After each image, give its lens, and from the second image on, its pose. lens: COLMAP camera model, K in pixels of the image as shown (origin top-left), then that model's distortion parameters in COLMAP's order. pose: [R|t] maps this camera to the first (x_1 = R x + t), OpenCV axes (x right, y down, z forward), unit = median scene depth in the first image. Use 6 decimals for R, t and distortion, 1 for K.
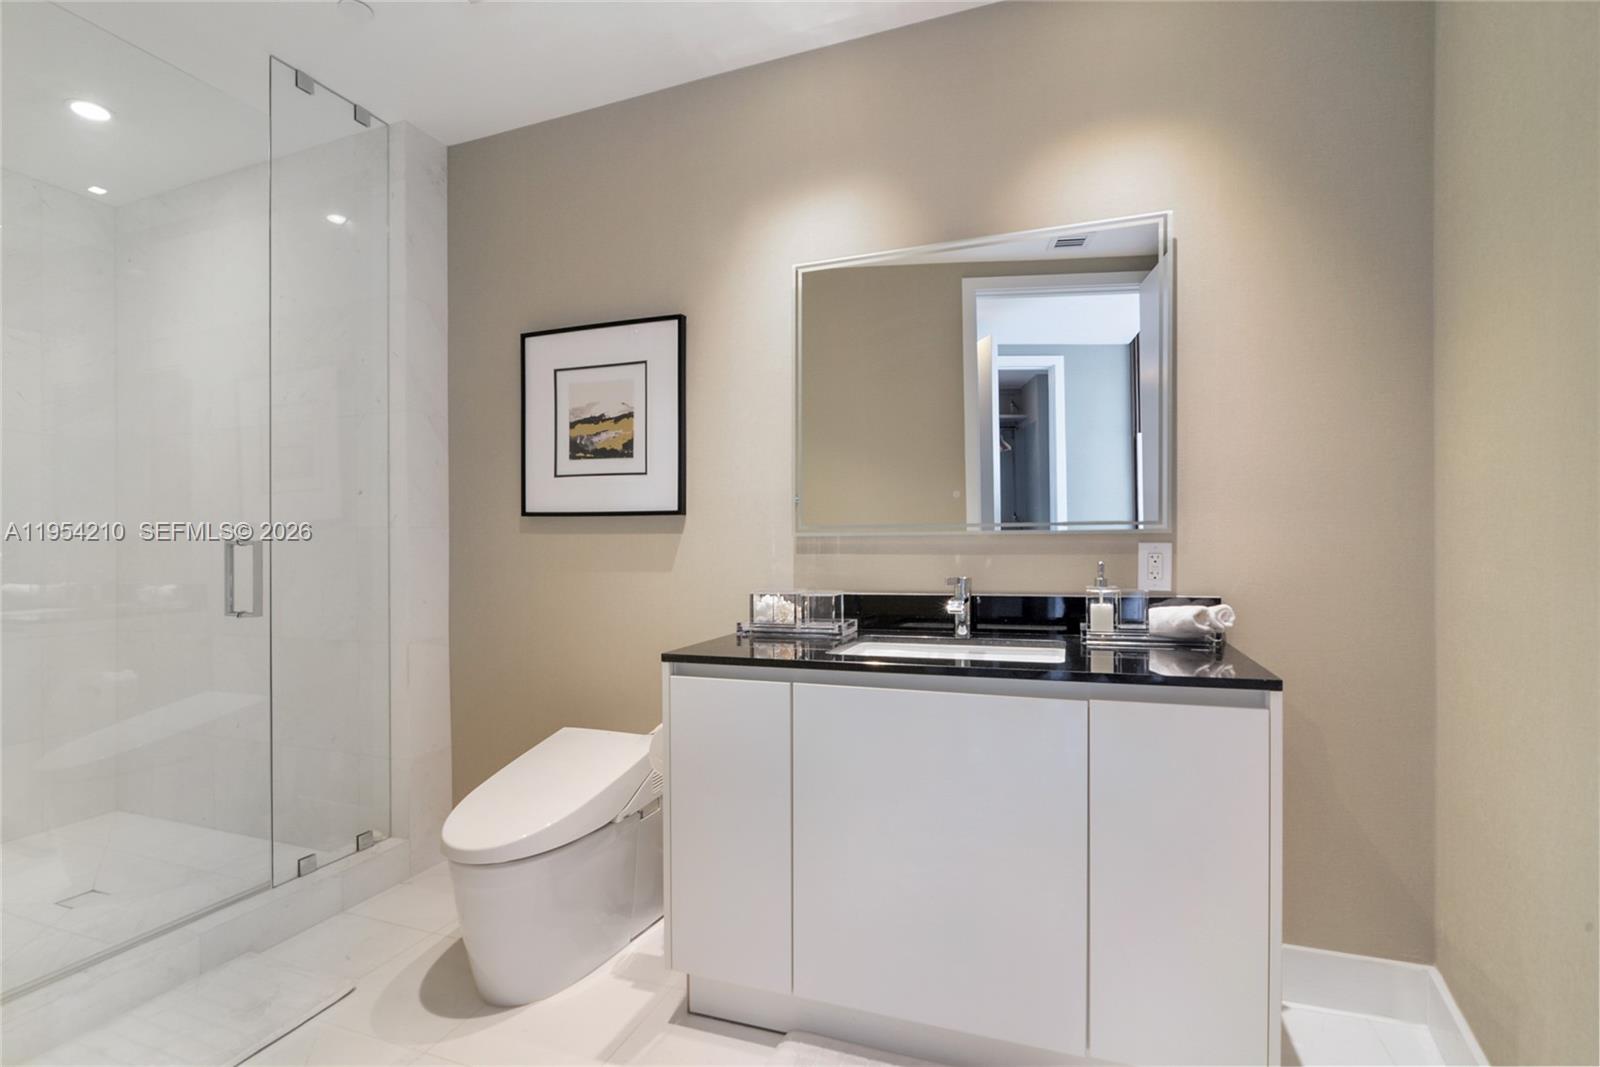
lens RADIAL K [[732.3, 0, 787.9], [0, 732.3, 545.3], [0, 0, 1]] dist [-0.001157, -0.000406]
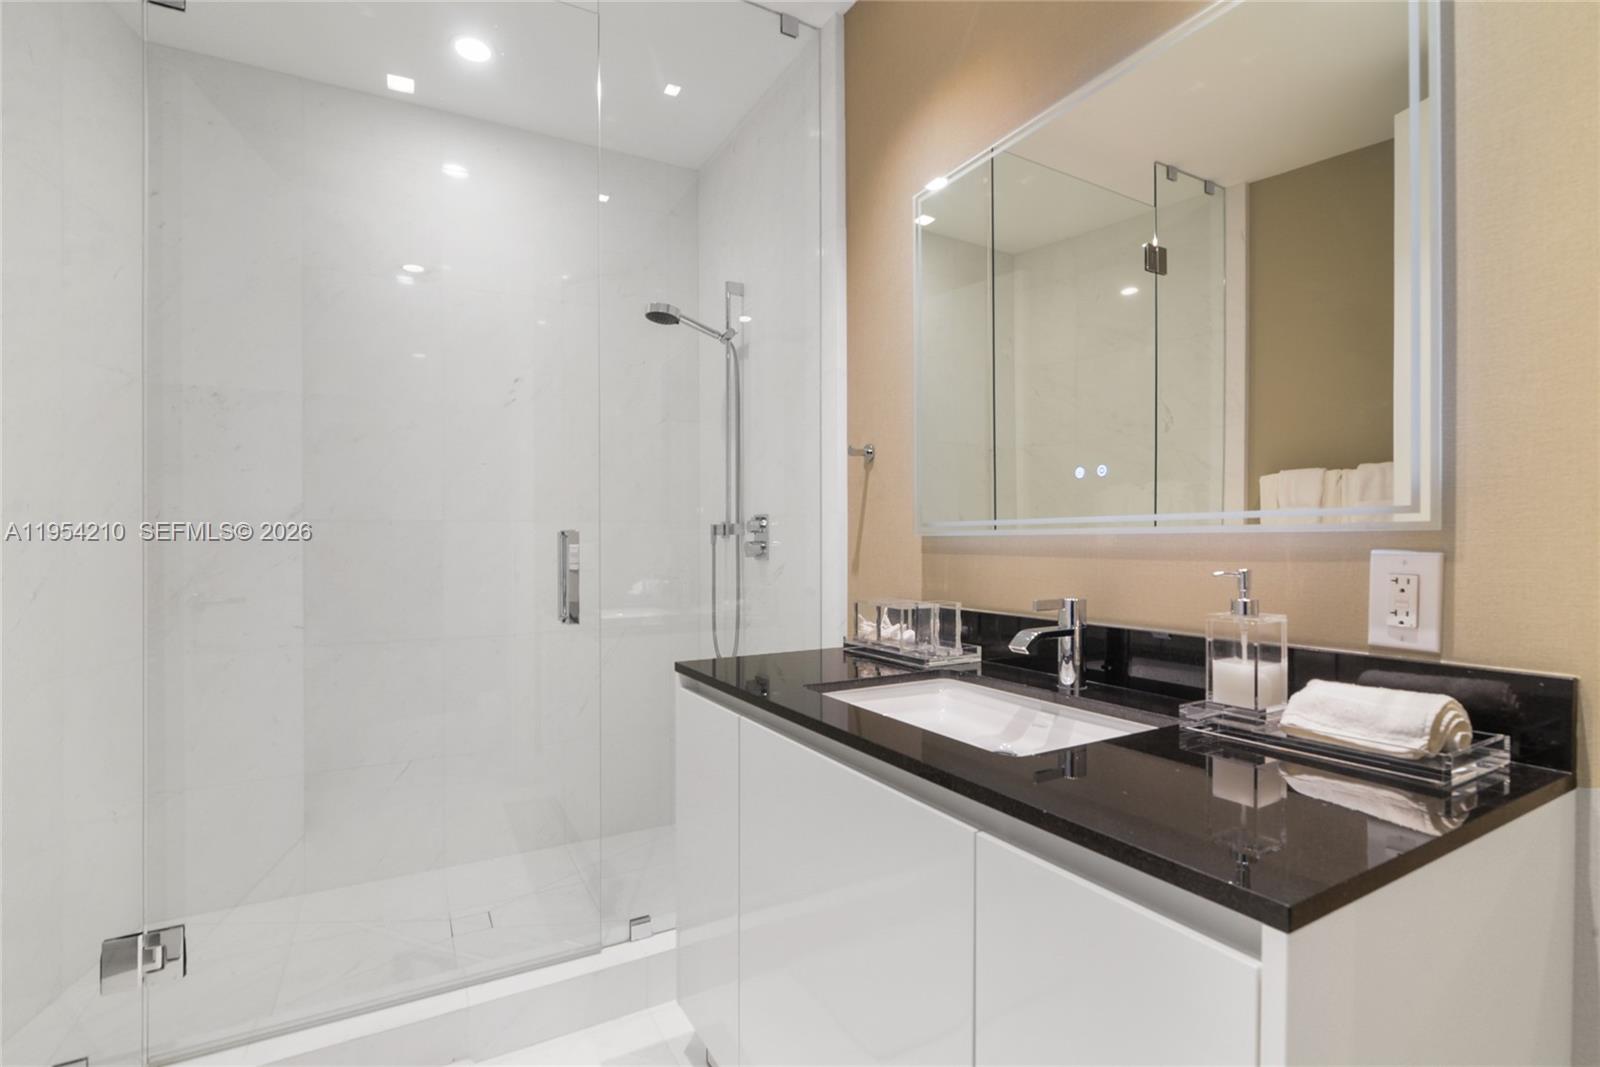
lens RADIAL K [[733.9, 0, 812.4], [0, 733.9, 545.7], [0, 0, 1]] dist [-0.002514, 0.022502]
pose [[0.773301, 0.011397, -0.633937, 0.493147], [-0.008978, 0.999935, 0.007025, -0.006017], [0.633975, 0.000259, 0.773353, 0.356416]]
